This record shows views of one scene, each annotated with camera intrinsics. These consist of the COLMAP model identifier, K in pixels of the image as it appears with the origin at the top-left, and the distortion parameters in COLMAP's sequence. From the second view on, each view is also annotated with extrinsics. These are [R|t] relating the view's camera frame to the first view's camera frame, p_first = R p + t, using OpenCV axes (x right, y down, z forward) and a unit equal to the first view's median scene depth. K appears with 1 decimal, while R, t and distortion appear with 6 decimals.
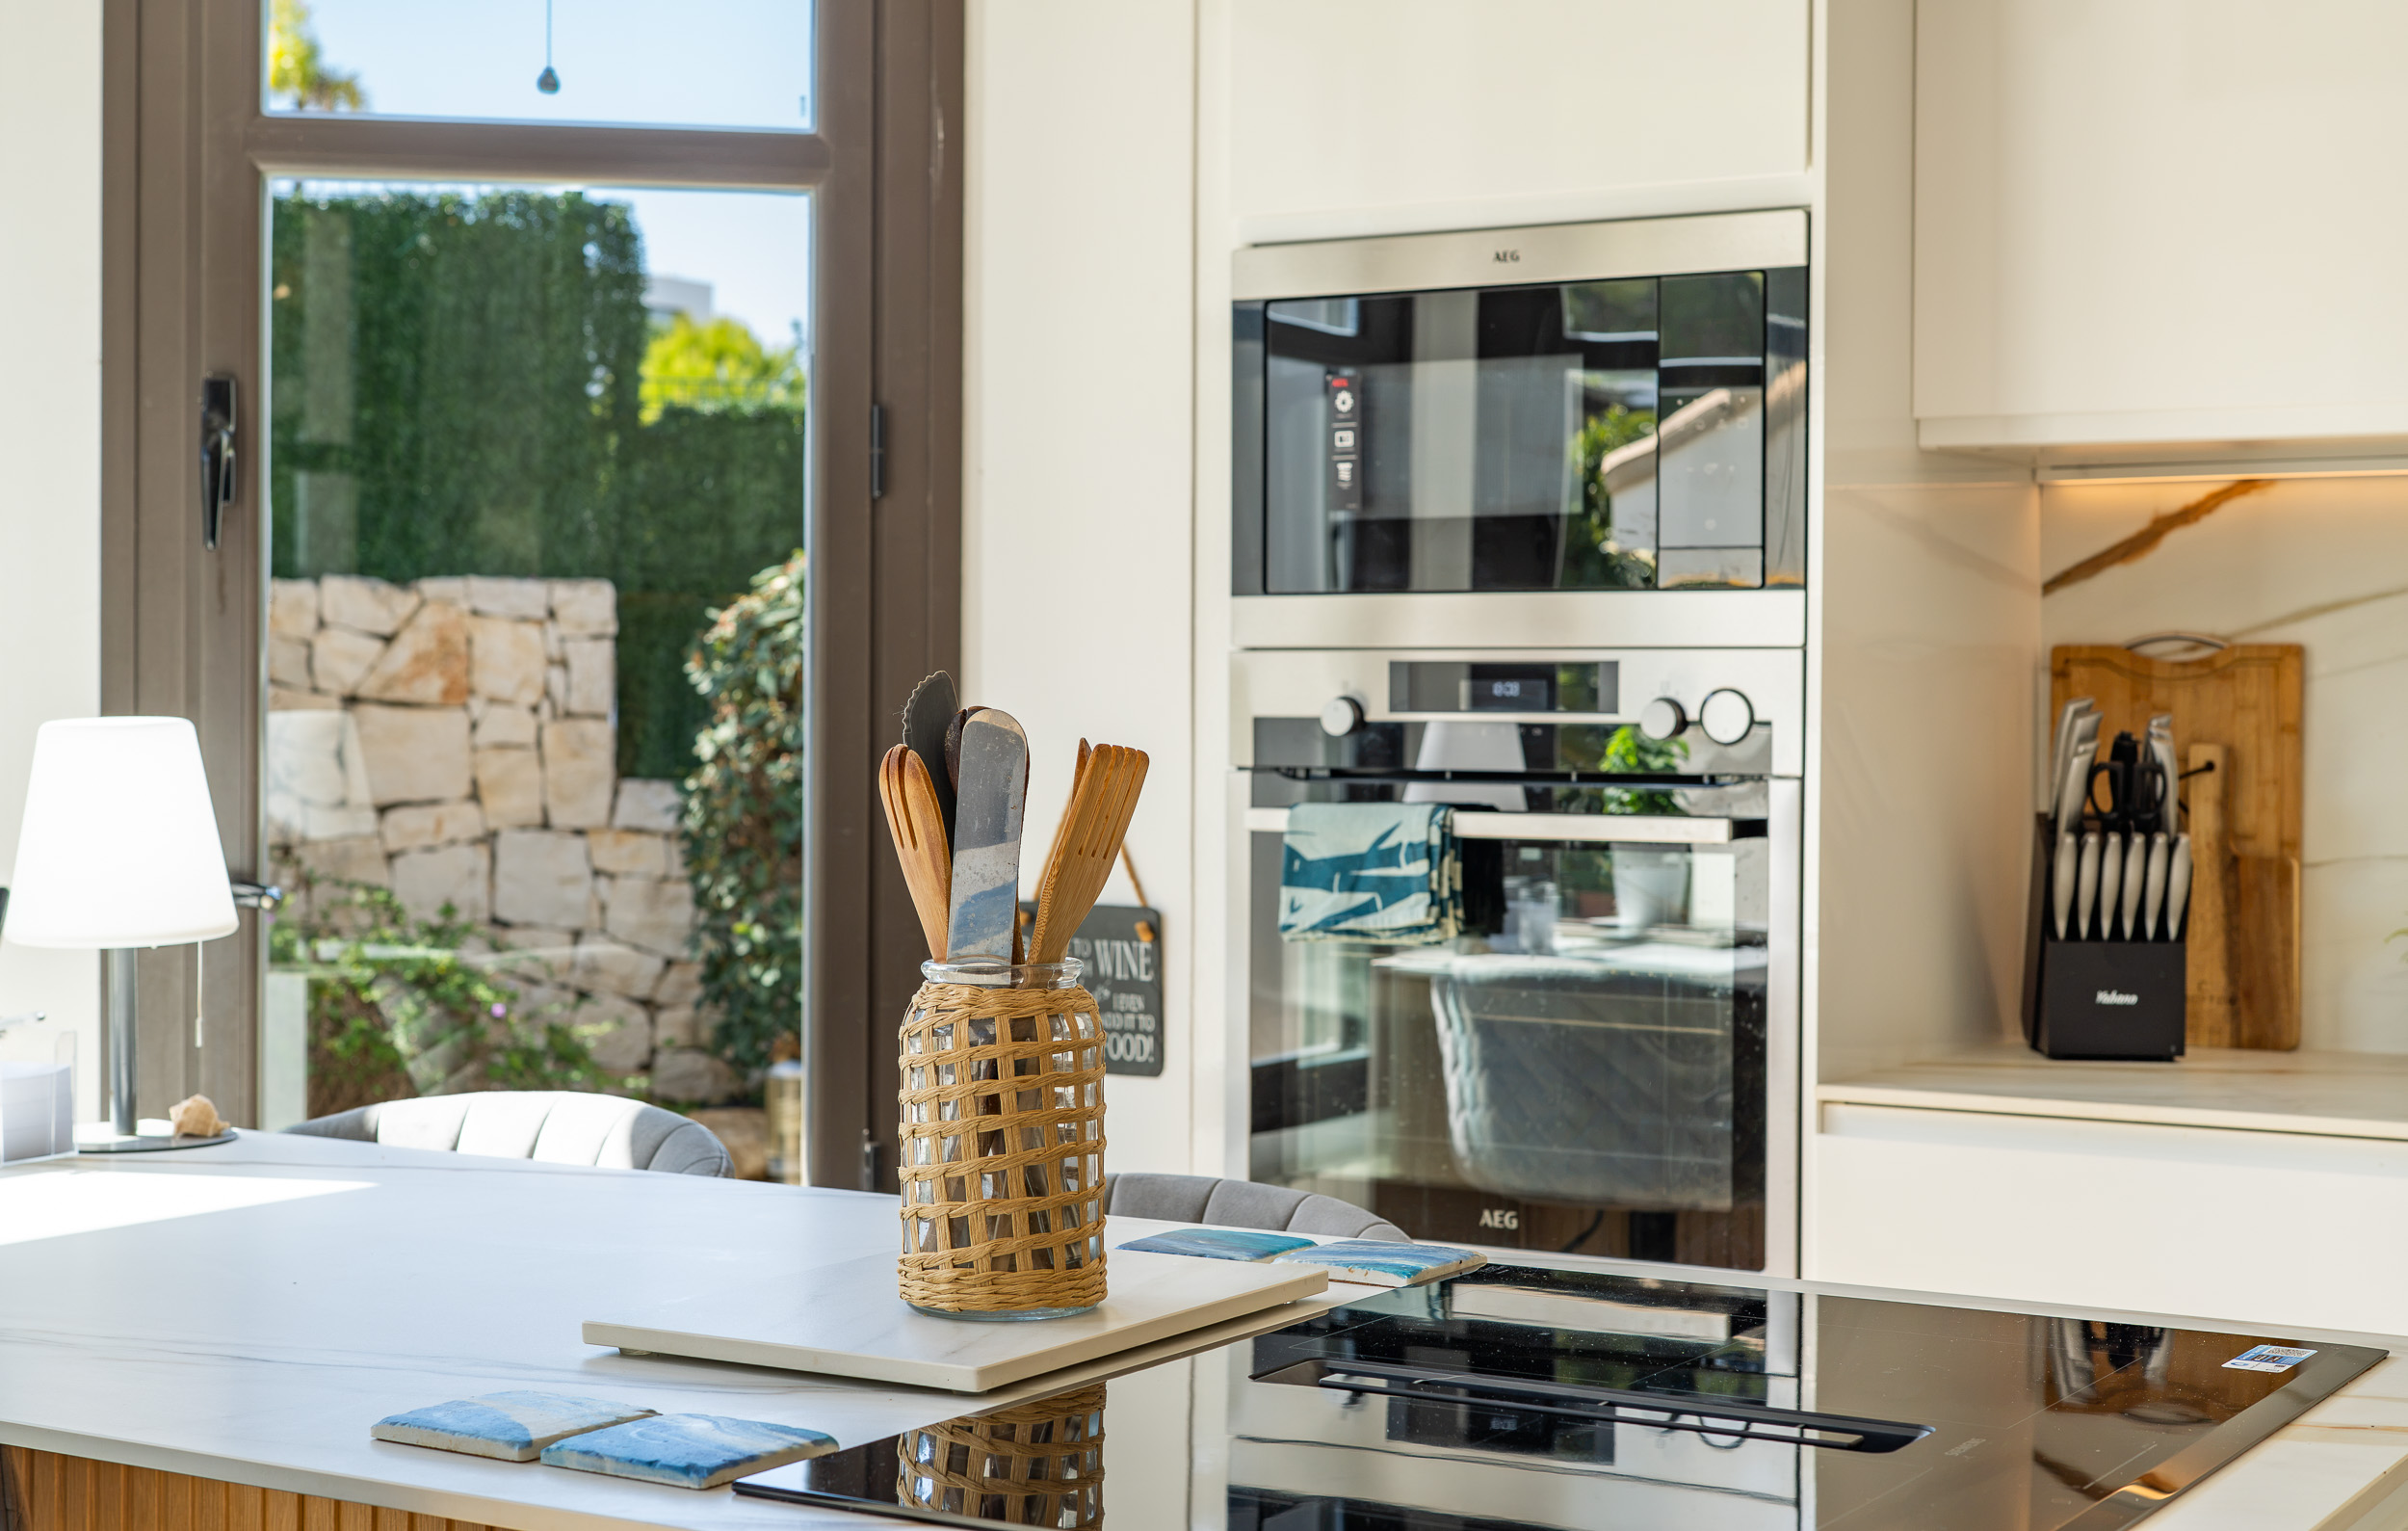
lens RADIAL K [[3693.1, 0, 1199.8], [0, 3693.1, 759.9], [0, 0, 1]] dist [-0.006234, 0.000000]
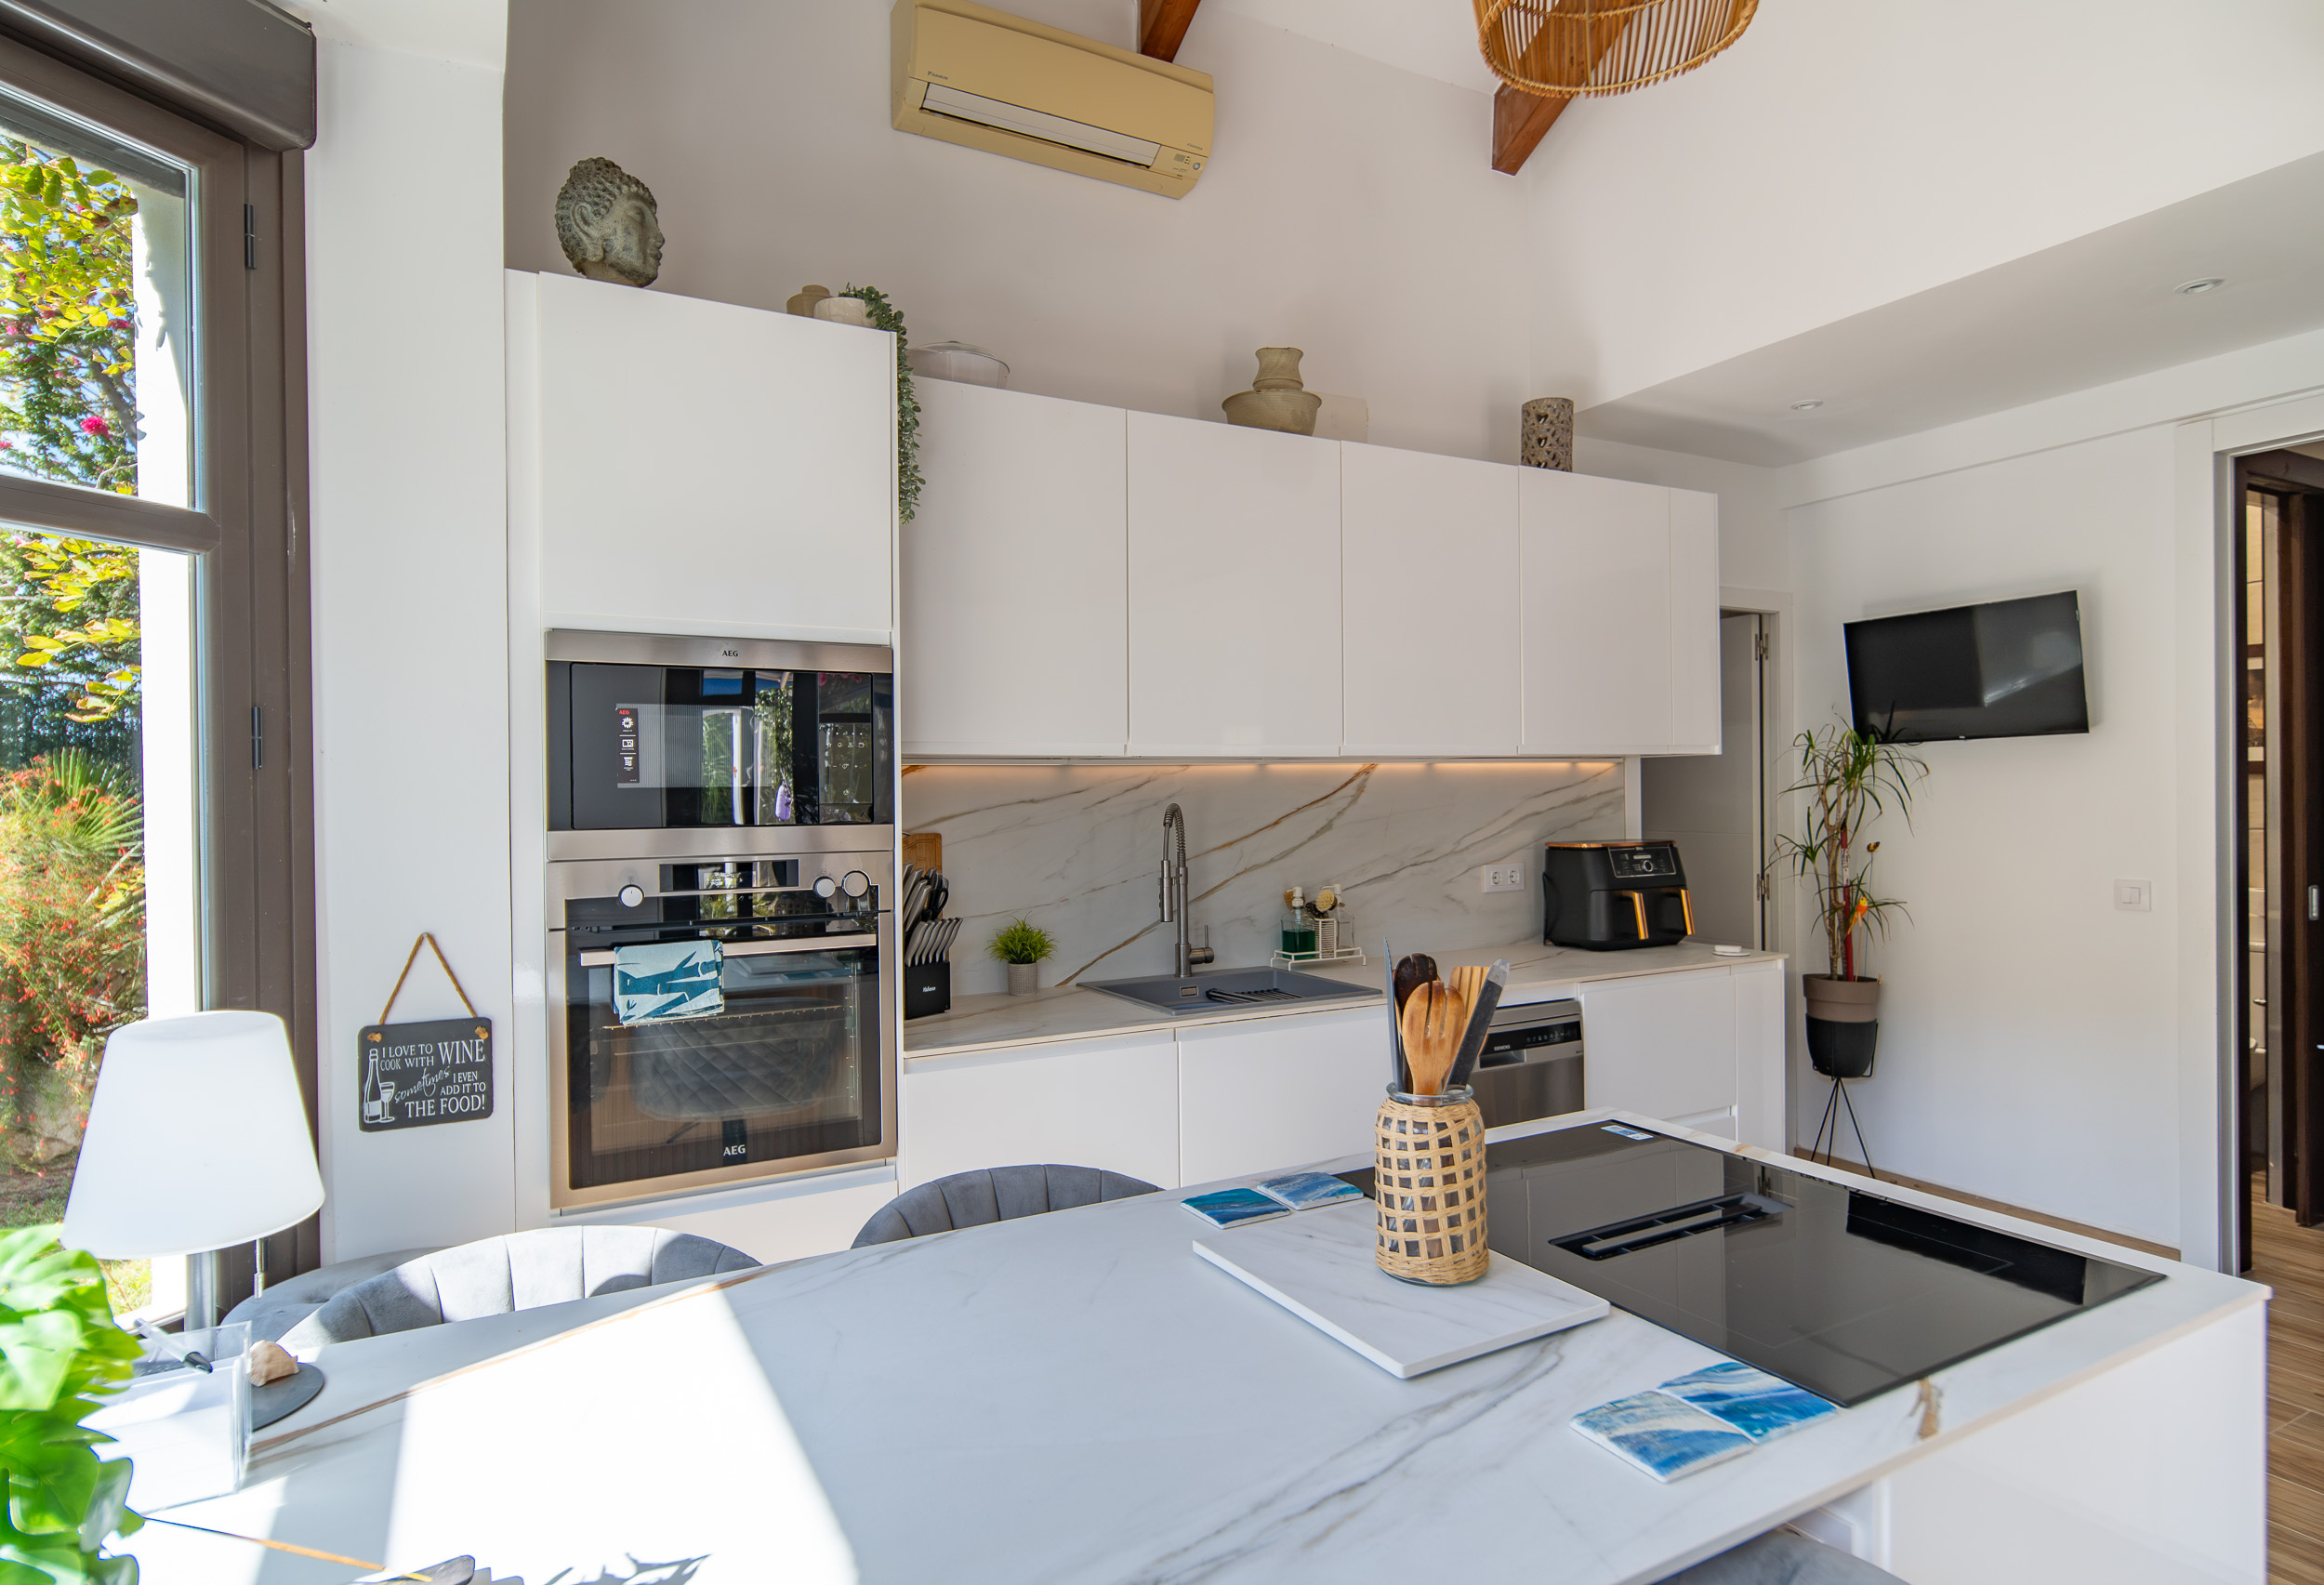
lens RADIAL K [[1193.6, 0, 1149.6], [0, 1193.6, 793.4], [0, 0, 1]] dist [0.003212, 0.000459]
pose [[0.497802, -0.009473, 0.867239, -0.351300], [0.025924, 0.999656, -0.003962, -0.054313], [-0.866903, 0.024455, 0.497876, 0.496209]]
